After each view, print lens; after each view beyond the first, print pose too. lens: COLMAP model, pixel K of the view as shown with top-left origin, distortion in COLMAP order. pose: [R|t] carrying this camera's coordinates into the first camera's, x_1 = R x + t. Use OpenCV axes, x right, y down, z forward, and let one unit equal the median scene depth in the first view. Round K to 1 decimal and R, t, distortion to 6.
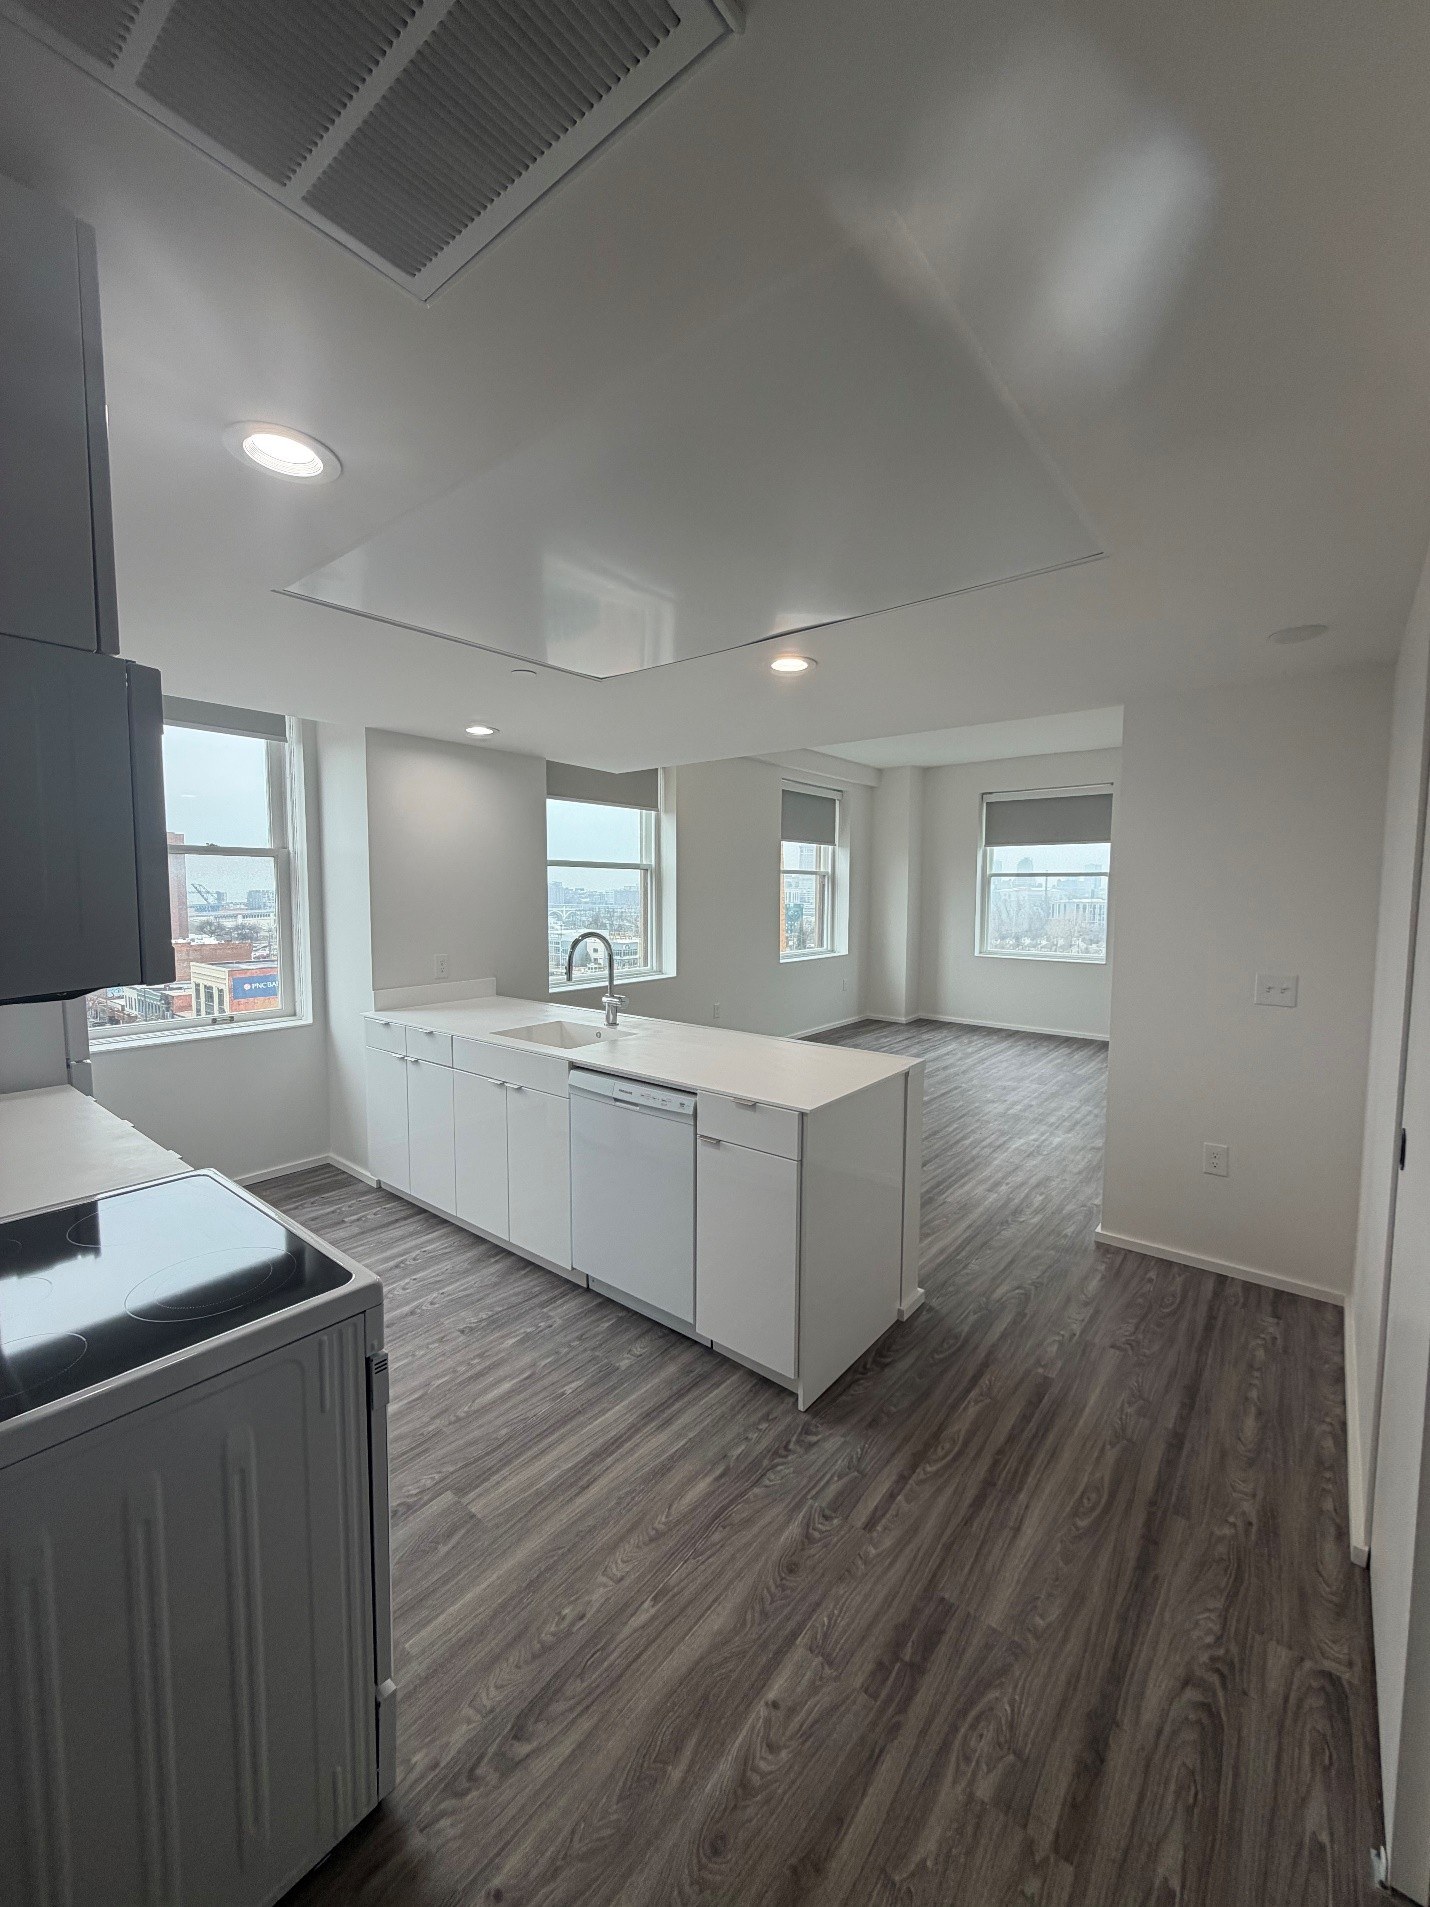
lens RADIAL K [[754.1, 0, 715.0], [0, 754.1, 953.5], [0, 0, 1]] dist [-0.002781, -0.000151]
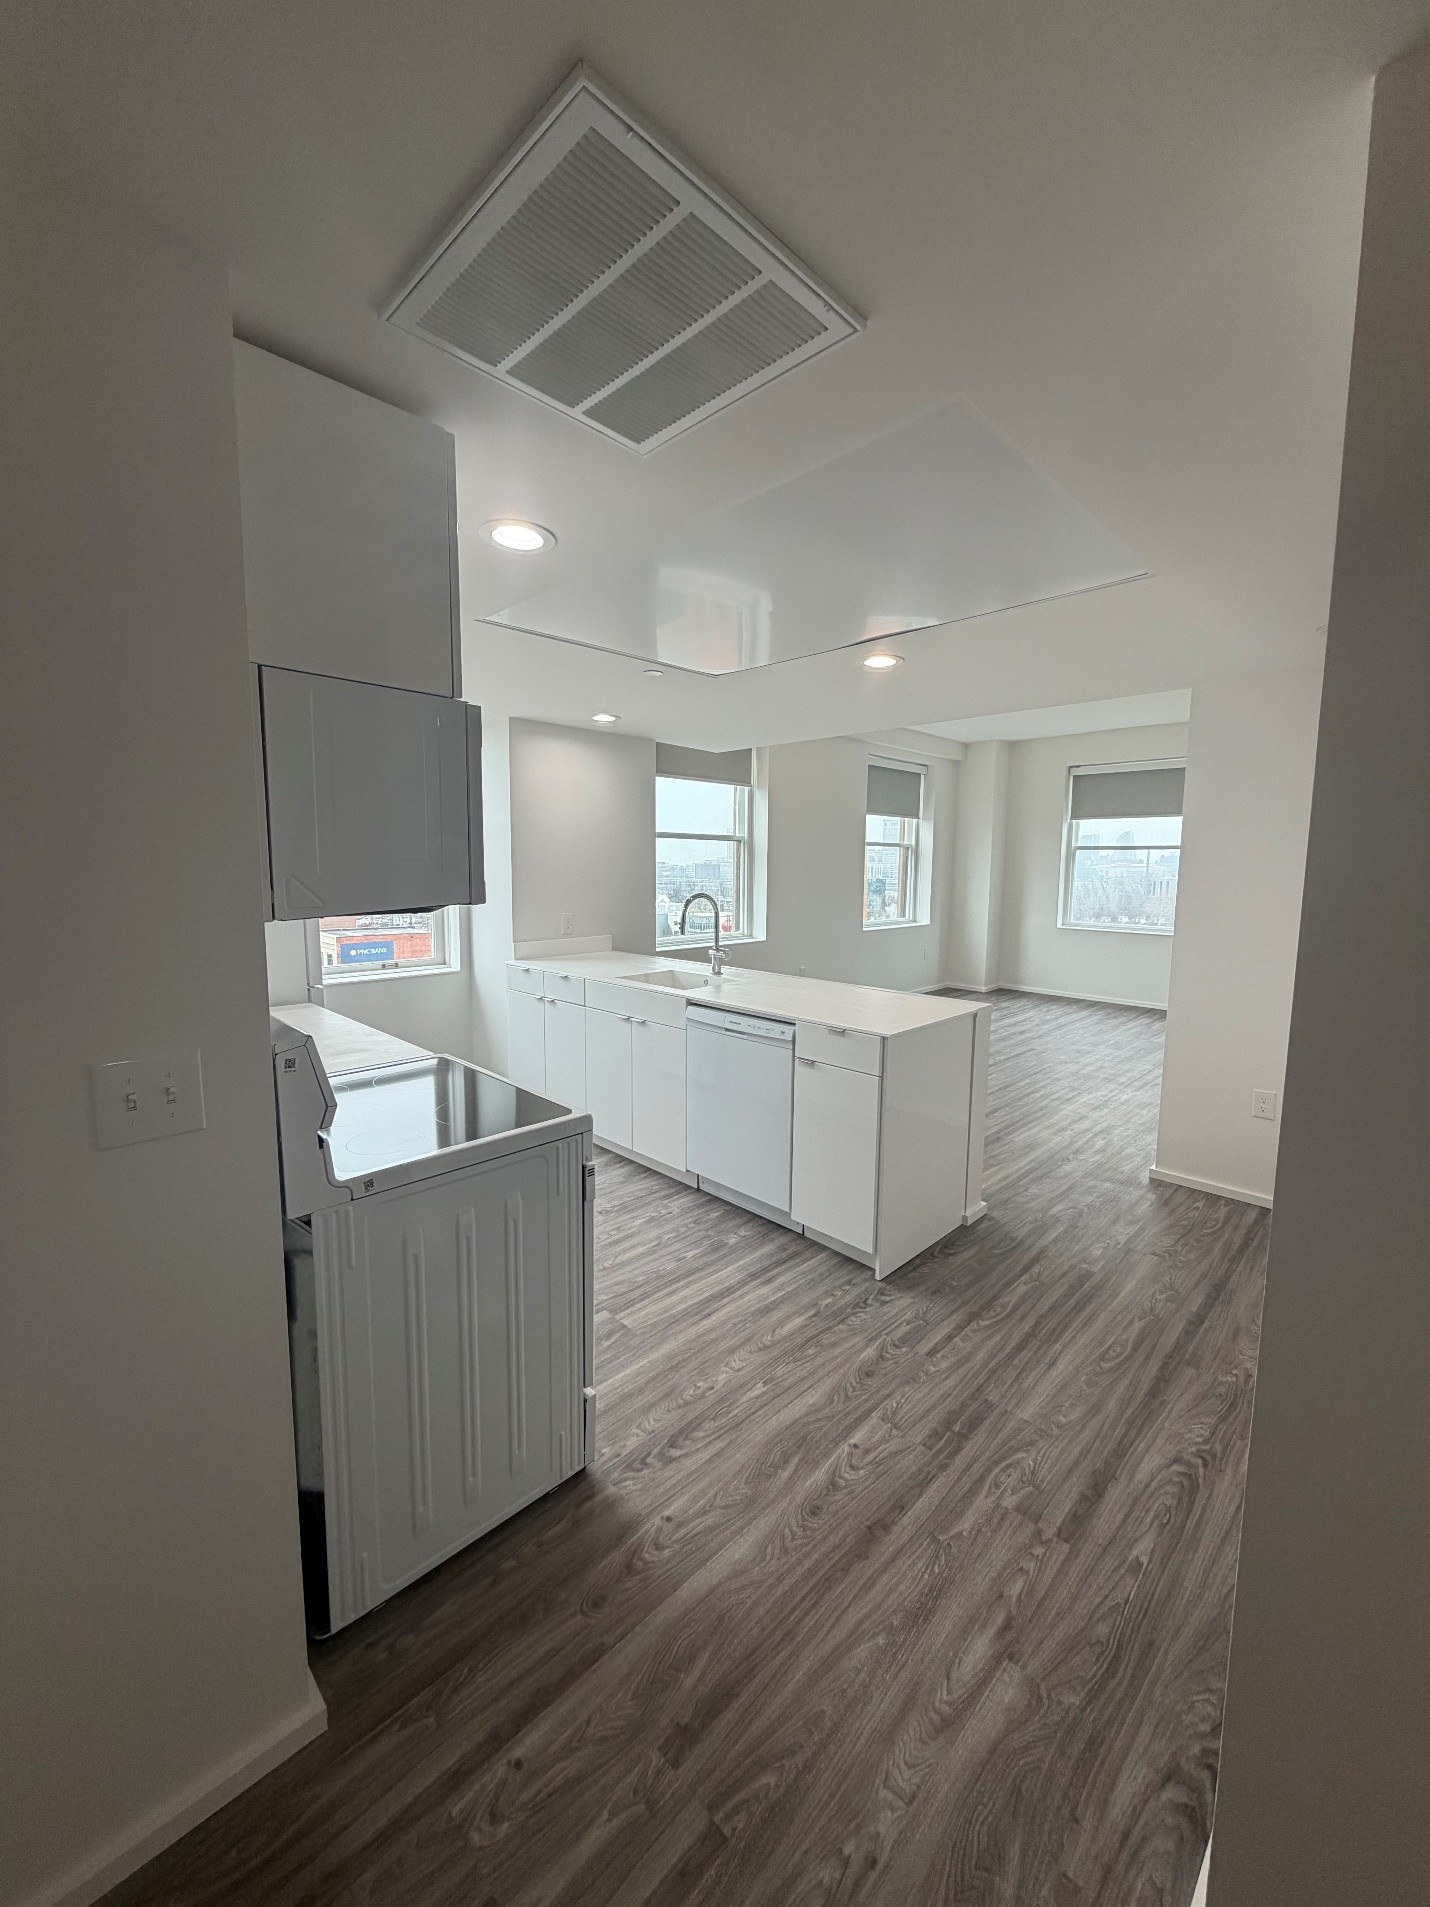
lens RADIAL K [[754.1, 0, 715.0], [0, 754.1, 953.5], [0, 0, 1]] dist [-0.002781, -0.000151]
pose [[0.994387, 0.016978, -0.104430, -0.028056], [-0.013419, 0.999308, 0.034688, 0.033023], [0.104946, -0.033092, 0.993927, -0.217559]]
